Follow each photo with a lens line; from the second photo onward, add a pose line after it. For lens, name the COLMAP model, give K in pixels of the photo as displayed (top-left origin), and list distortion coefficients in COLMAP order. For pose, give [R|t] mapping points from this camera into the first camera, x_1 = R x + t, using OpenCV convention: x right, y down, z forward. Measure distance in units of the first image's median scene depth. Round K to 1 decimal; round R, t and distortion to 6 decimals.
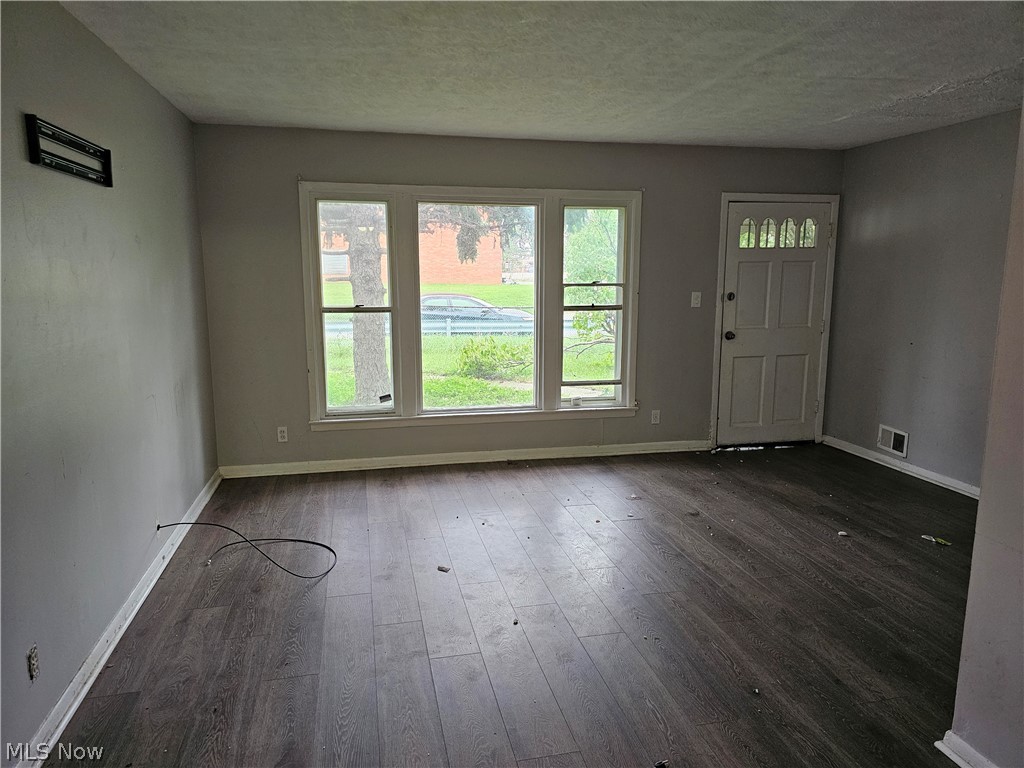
lens RADIAL K [[684.3, 0, 508.6], [0, 684.3, 382.9], [0, 0, 1]] dist [0.046721, -0.003574]
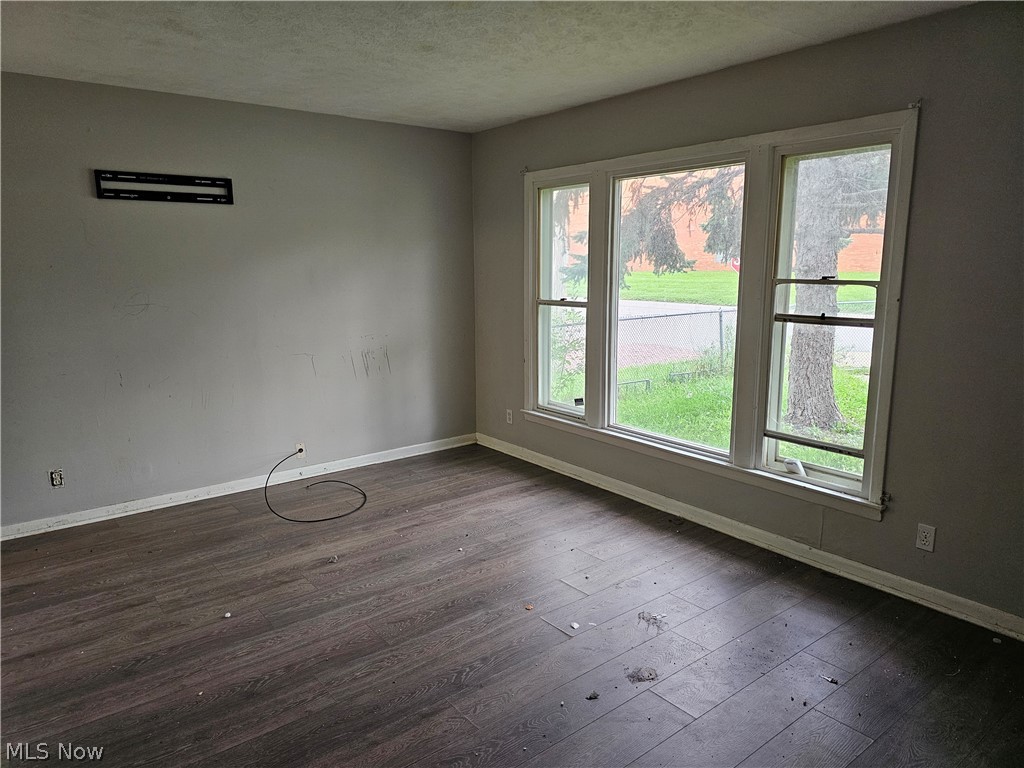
lens RADIAL K [[684.3, 0, 508.6], [0, 684.3, 382.9], [0, 0, 1]] dist [0.046721, -0.003574]
pose [[0.424554, 0.156269, -0.891815, 0.593150], [-0.144054, 0.984104, 0.103862, -0.084067], [0.893869, 0.084375, 0.440317, 0.523266]]
